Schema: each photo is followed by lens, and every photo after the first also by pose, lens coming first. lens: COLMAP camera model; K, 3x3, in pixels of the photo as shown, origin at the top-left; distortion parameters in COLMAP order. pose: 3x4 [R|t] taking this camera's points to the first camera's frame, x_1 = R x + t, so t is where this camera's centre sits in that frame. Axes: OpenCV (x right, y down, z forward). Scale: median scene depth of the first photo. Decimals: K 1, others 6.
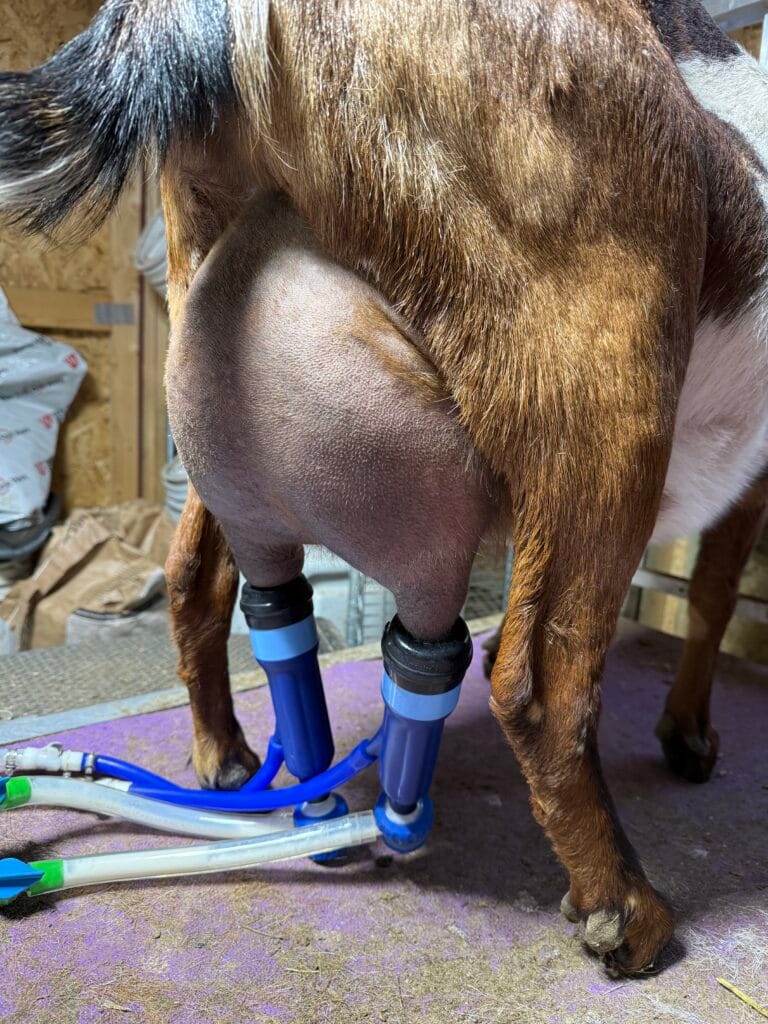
lens RADIAL K [[713.0, 0, 384.0], [0, 713.0, 512.0], [0, 0, 1]] dist [-0.006607, -0.001325]
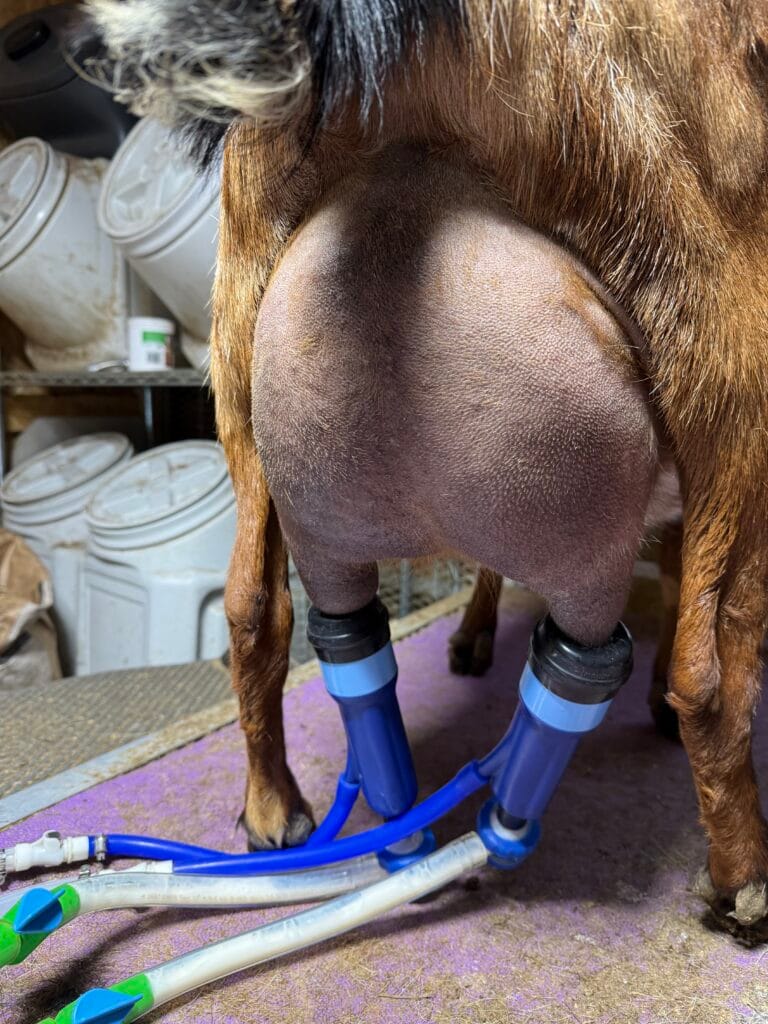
lens RADIAL K [[721.8, 0, 384.0], [0, 721.8, 512.0], [0, 0, 1]] dist [-0.063846, 0.048585]
pose [[0.961372, -0.095563, 0.258130, -0.366216], [0.093938, 0.995403, 0.018651, -0.027036], [-0.258726, 0.006318, 0.965930, 0.153303]]
